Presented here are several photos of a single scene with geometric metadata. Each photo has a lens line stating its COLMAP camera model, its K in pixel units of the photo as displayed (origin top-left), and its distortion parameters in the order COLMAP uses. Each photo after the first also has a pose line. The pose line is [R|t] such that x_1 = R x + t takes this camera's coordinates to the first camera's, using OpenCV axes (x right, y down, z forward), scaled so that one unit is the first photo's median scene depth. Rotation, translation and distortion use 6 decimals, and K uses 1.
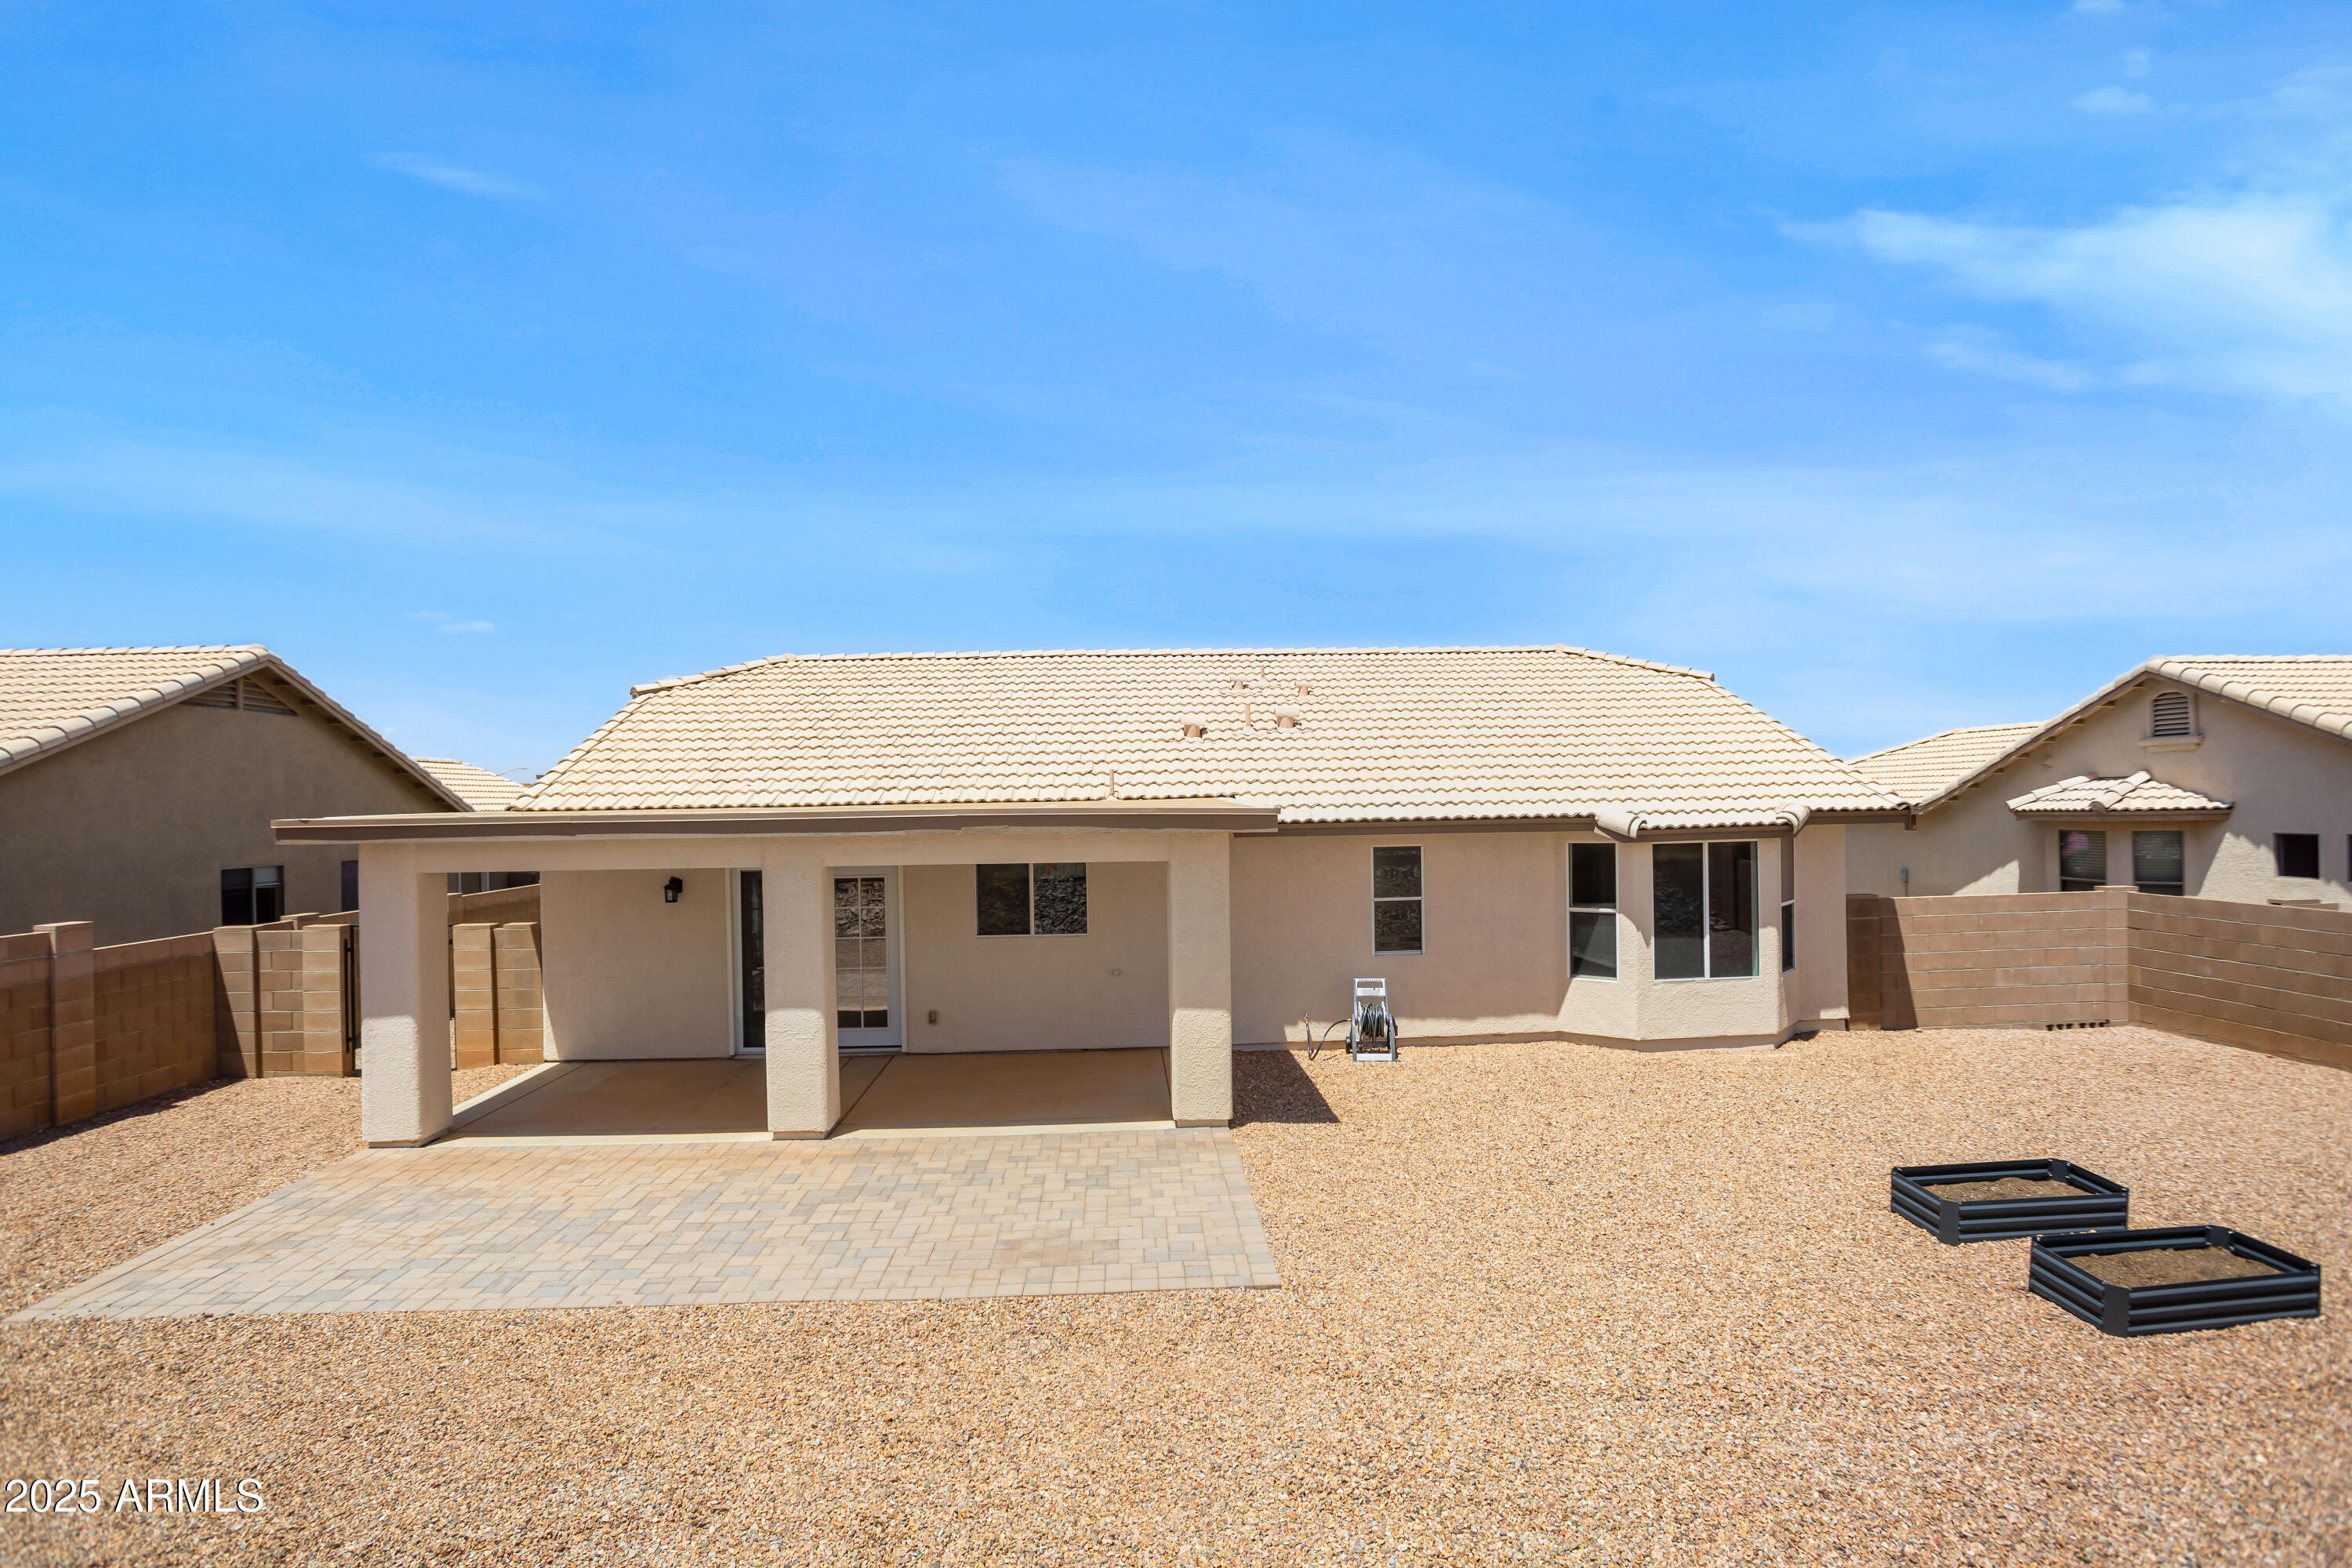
lens RADIAL K [[1200.6, 0, 1188.8], [0, 1200.6, 784.1], [0, 0, 1]] dist [-0.067286, 0.032775]
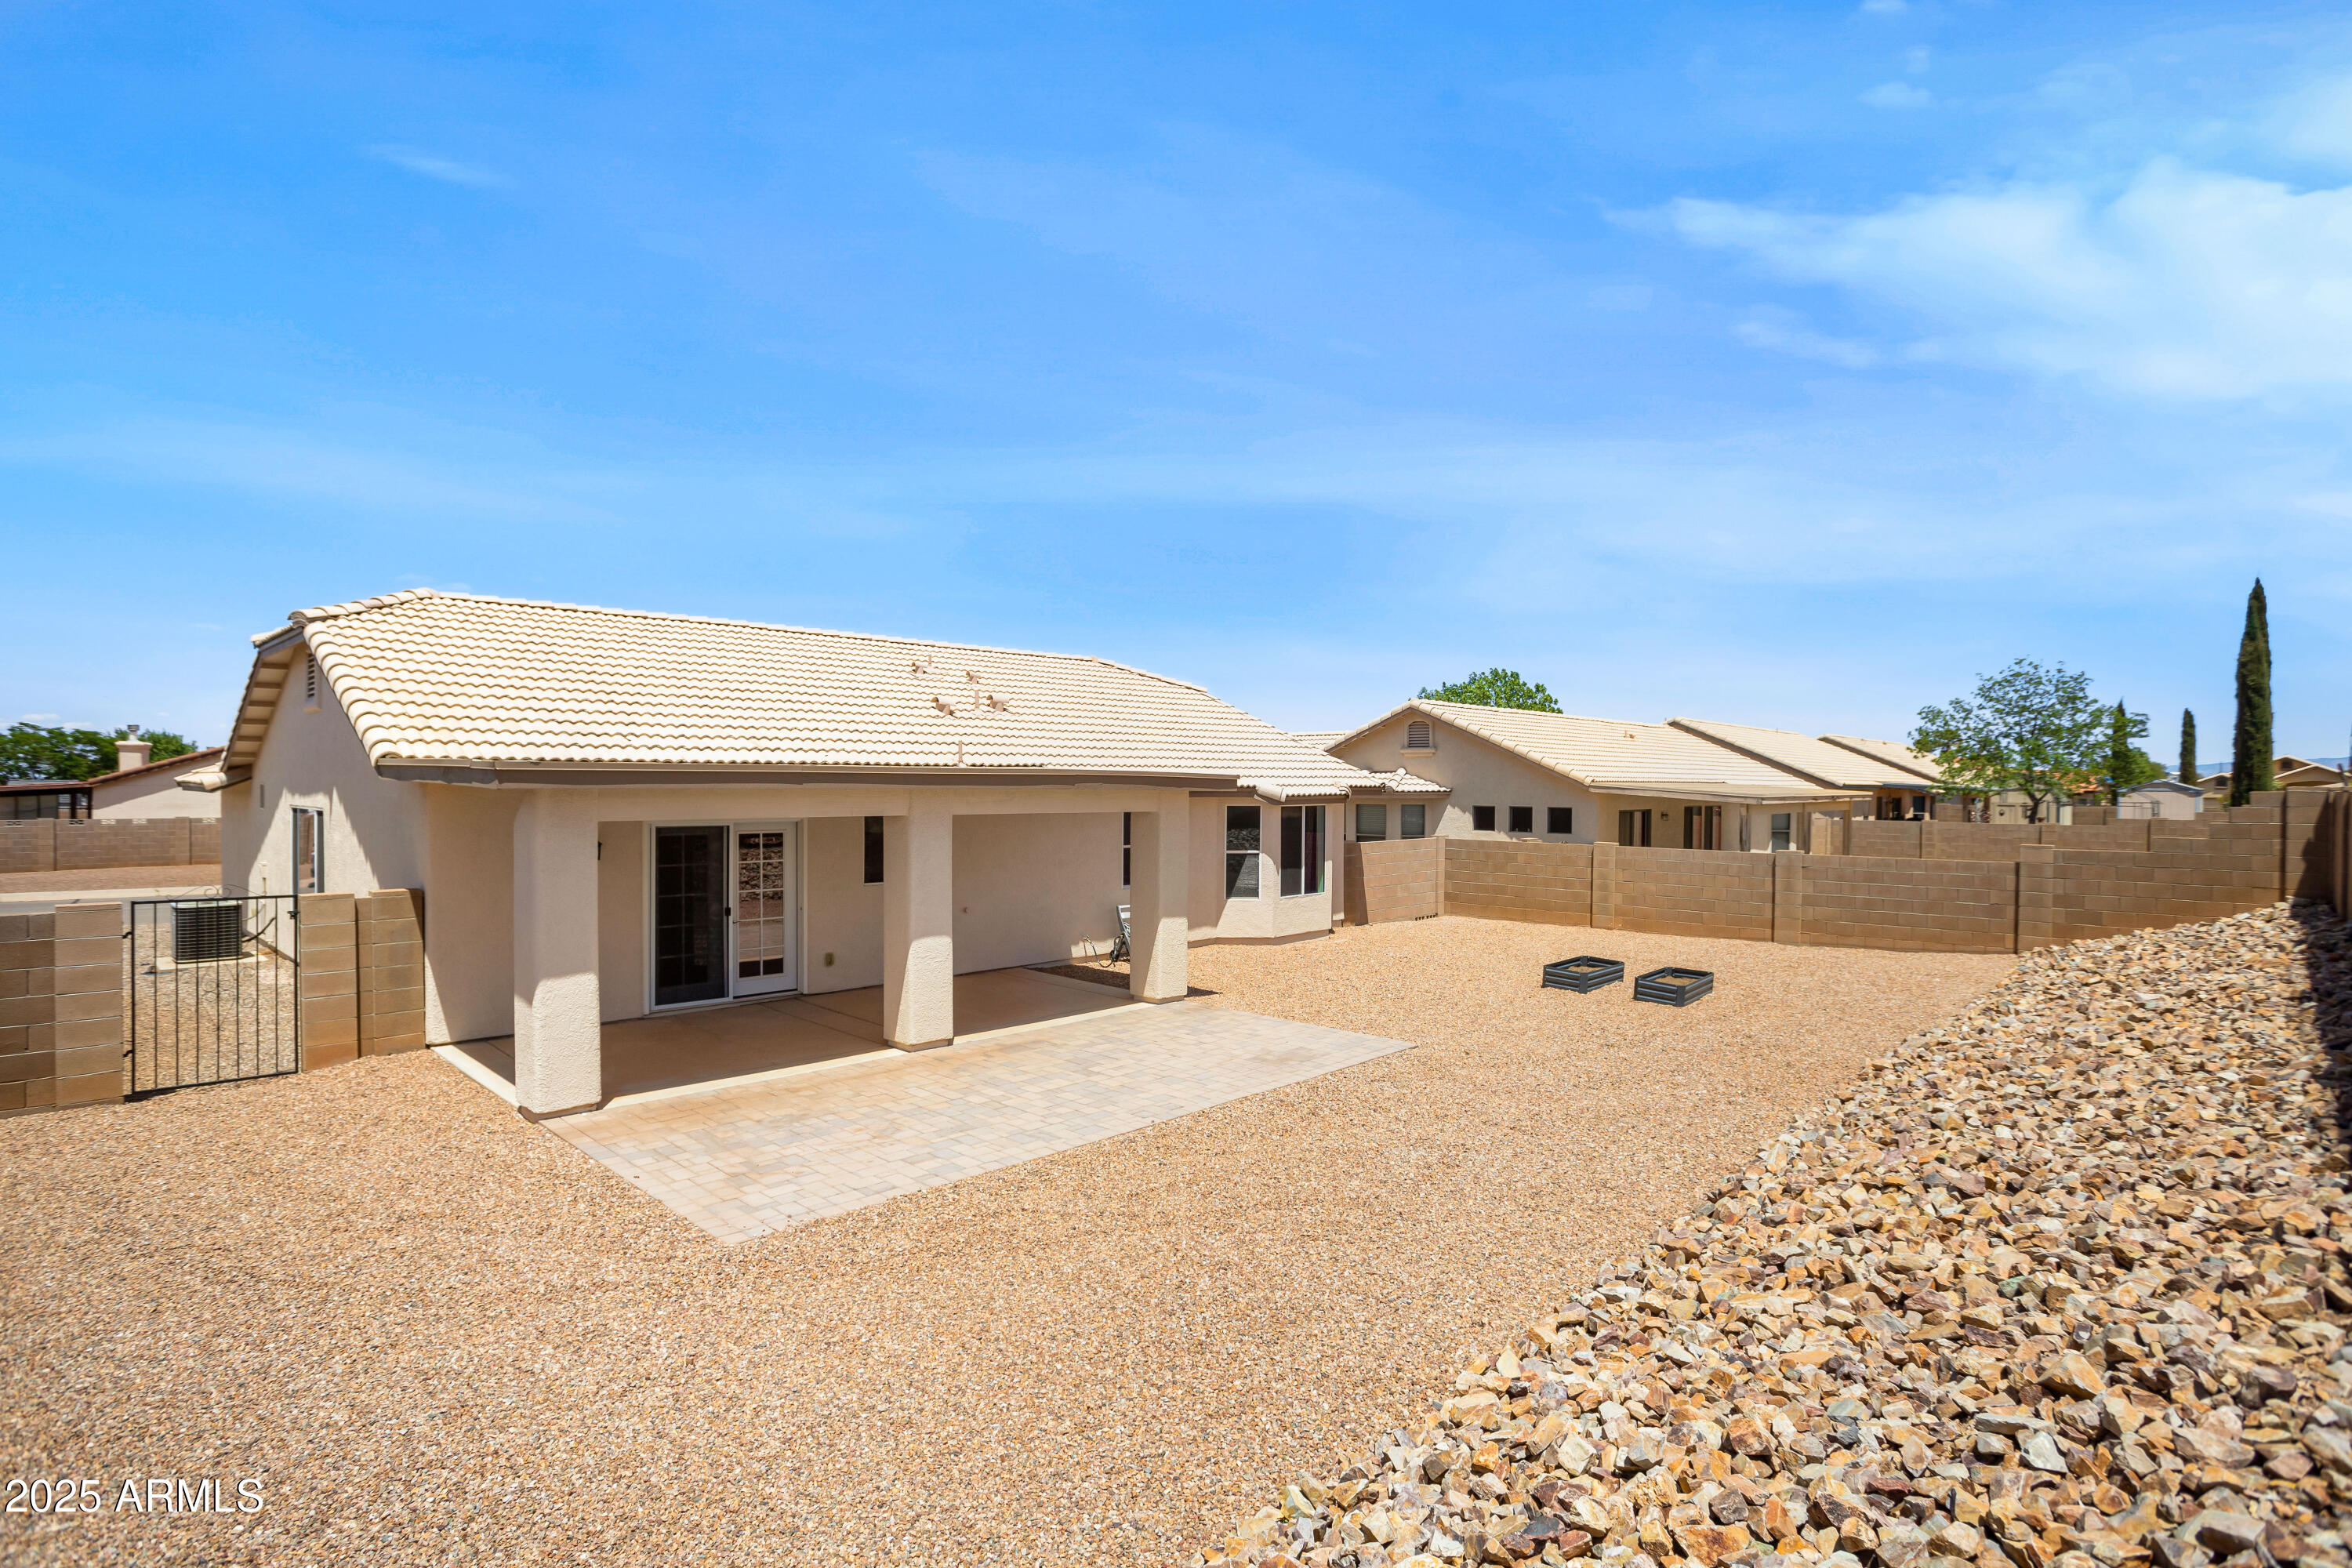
lens RADIAL K [[1200.6, 0, 1188.8], [0, 1200.6, 784.1], [0, 0, 1]] dist [-0.067286, 0.032775]
pose [[0.722022, 0.020371, 0.691570, -0.728704], [-0.030682, 0.999526, 0.002590, 0.020960], [-0.691190, -0.023088, 0.722304, -0.015173]]
